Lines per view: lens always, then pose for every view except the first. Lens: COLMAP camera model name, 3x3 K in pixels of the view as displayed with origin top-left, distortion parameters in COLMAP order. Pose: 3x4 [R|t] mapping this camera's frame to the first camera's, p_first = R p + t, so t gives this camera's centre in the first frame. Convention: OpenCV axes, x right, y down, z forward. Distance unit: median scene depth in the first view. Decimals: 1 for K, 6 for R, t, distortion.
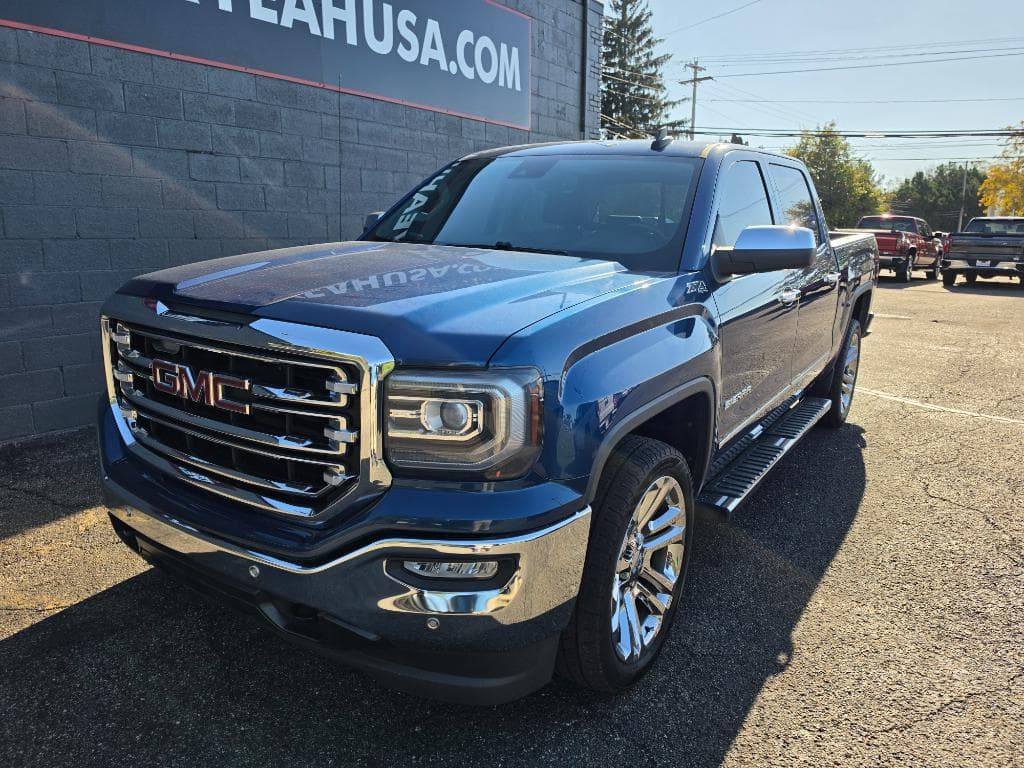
lens RADIAL K [[730.7, 0, 512.0], [0, 730.7, 384.0], [0, 0, 1]] dist [-0.007047, -0.005850]
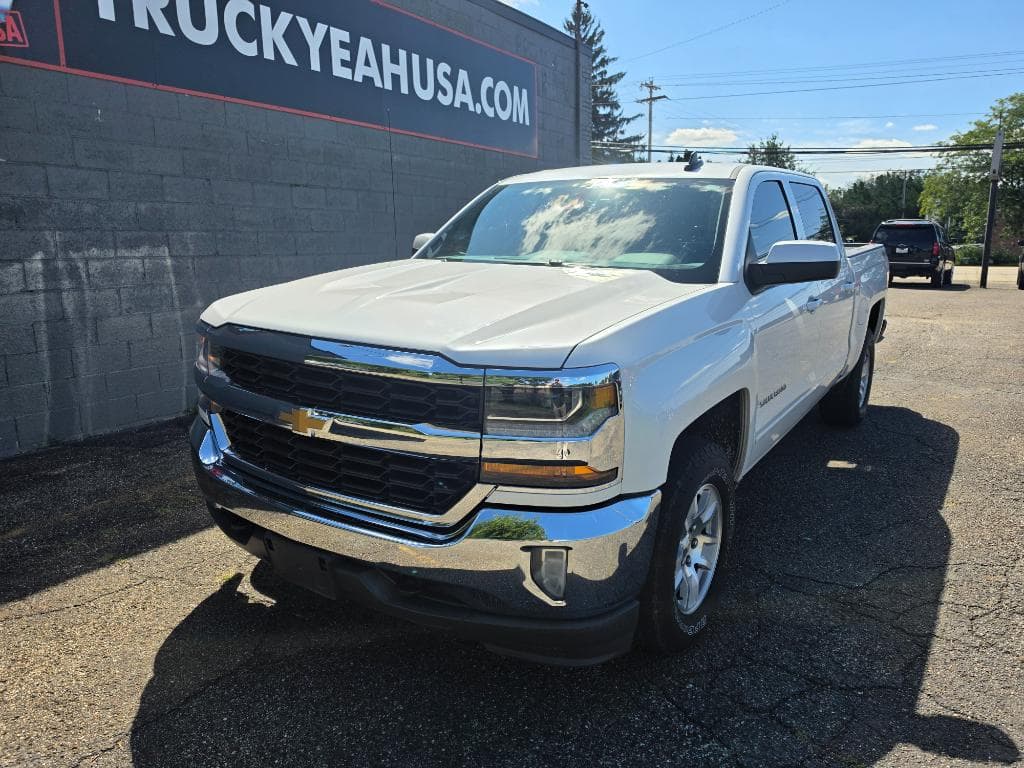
lens RADIAL K [[736.7, 0, 512.0], [0, 736.7, 384.0], [0, 0, 1]] dist [0.009086, -0.013052]
pose [[0.998042, -0.030842, 0.054419, -0.105090], [0.032091, 0.999238, -0.022235, 0.042584], [-0.053691, 0.023938, 0.998271, -0.189665]]
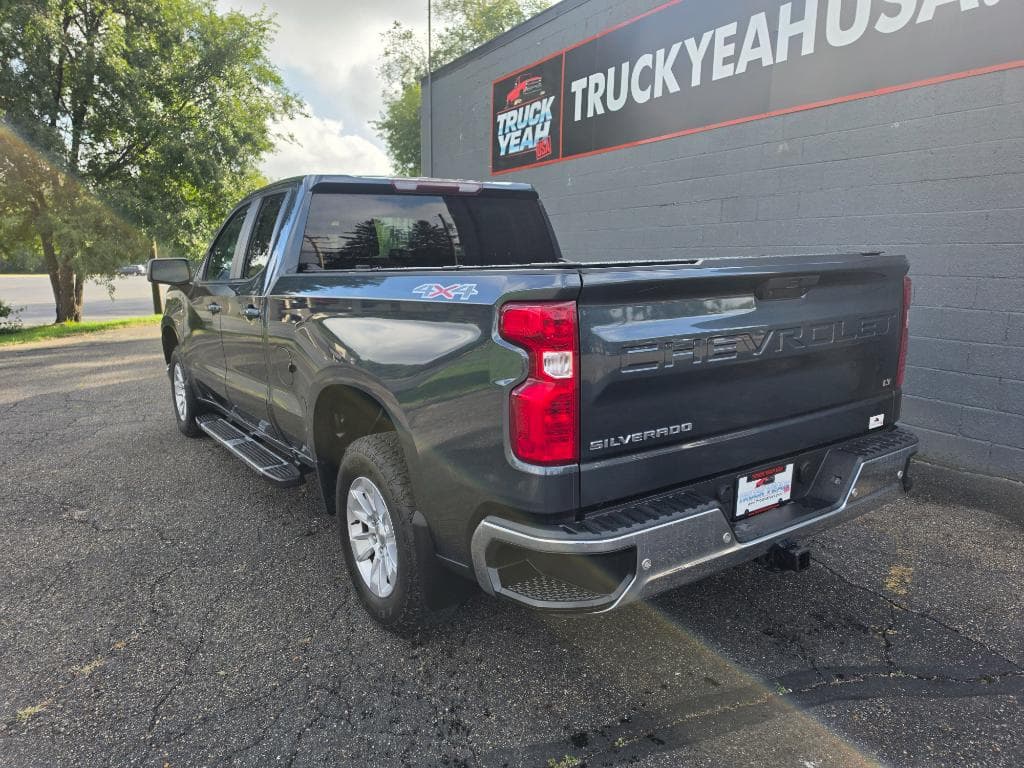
lens RADIAL K [[729.0, 0, 524.0], [0, 729.0, 385.9], [0, 0, 1]] dist [0.010718, -0.000264]
pose [[-0.374212, 0.149787, -0.915166, 0.684588], [-0.186240, 0.954623, 0.232399, -0.186958], [0.908449, 0.257407, -0.329335, 0.927159]]
